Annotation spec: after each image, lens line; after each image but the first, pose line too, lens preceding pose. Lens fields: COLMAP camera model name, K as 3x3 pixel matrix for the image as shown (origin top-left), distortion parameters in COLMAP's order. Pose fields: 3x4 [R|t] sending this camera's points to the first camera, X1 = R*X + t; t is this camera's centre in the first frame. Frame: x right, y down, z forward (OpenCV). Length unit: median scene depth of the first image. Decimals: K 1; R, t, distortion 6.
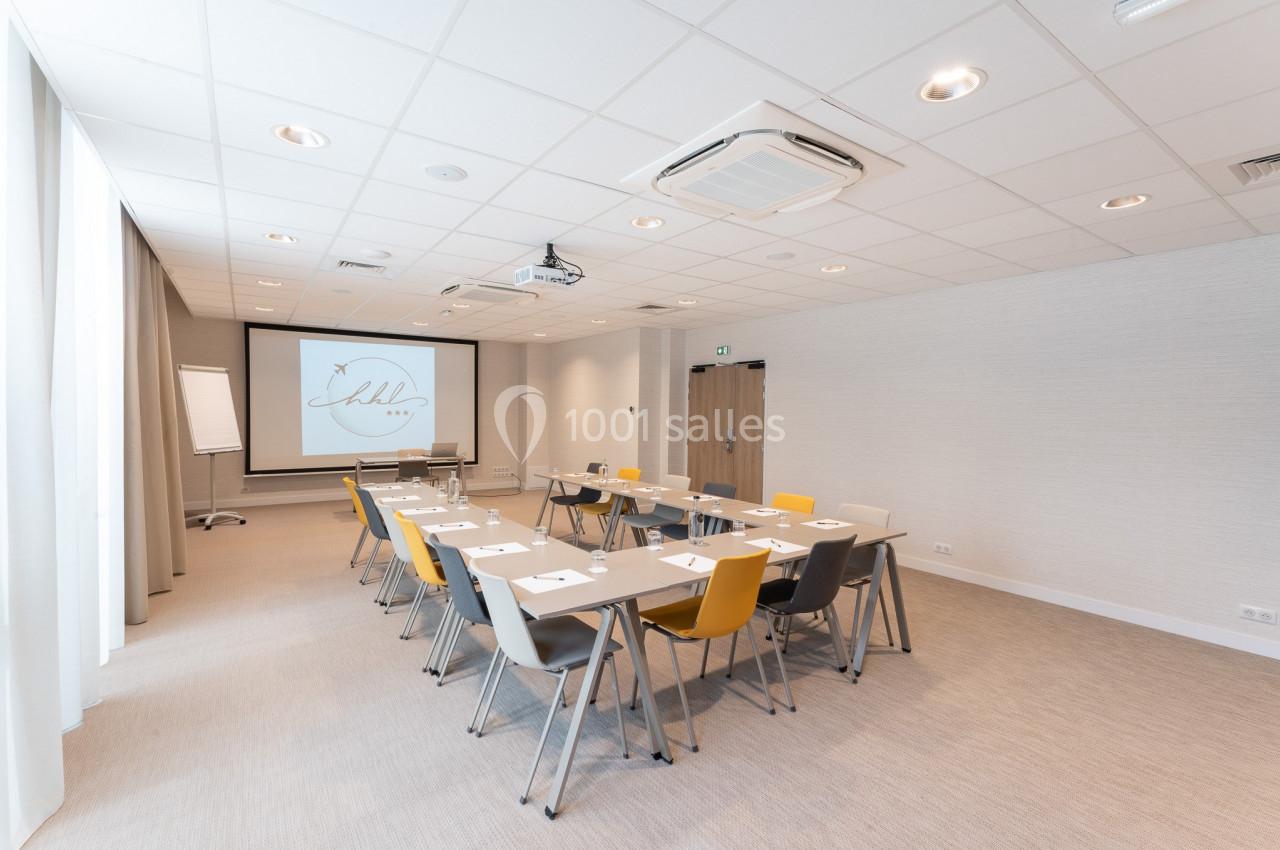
lens RADIAL K [[560.3, 0, 640.0], [0, 560.3, 425.0], [0, 0, 1]] dist [0.000367, -0.000013]
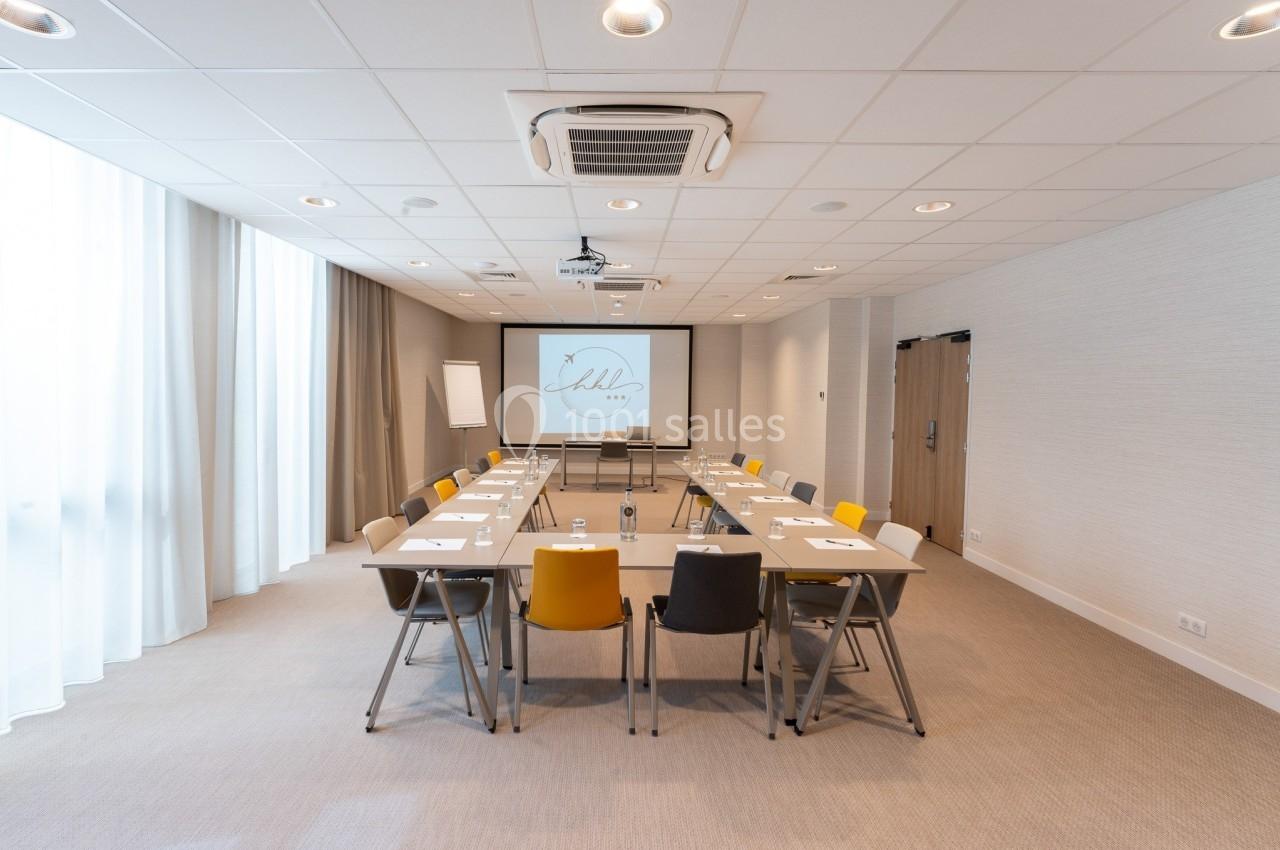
lens RADIAL K [[597.8, 0, 607.6], [0, 597.8, 414.8], [0, 0, 1]] dist [0.001238, 0.000046]
pose [[0.813949, 0.022688, -0.580493, 0.284984], [-0.017651, 0.999742, 0.014324, -0.005601], [0.580668, -0.001412, 0.814139, 0.067167]]
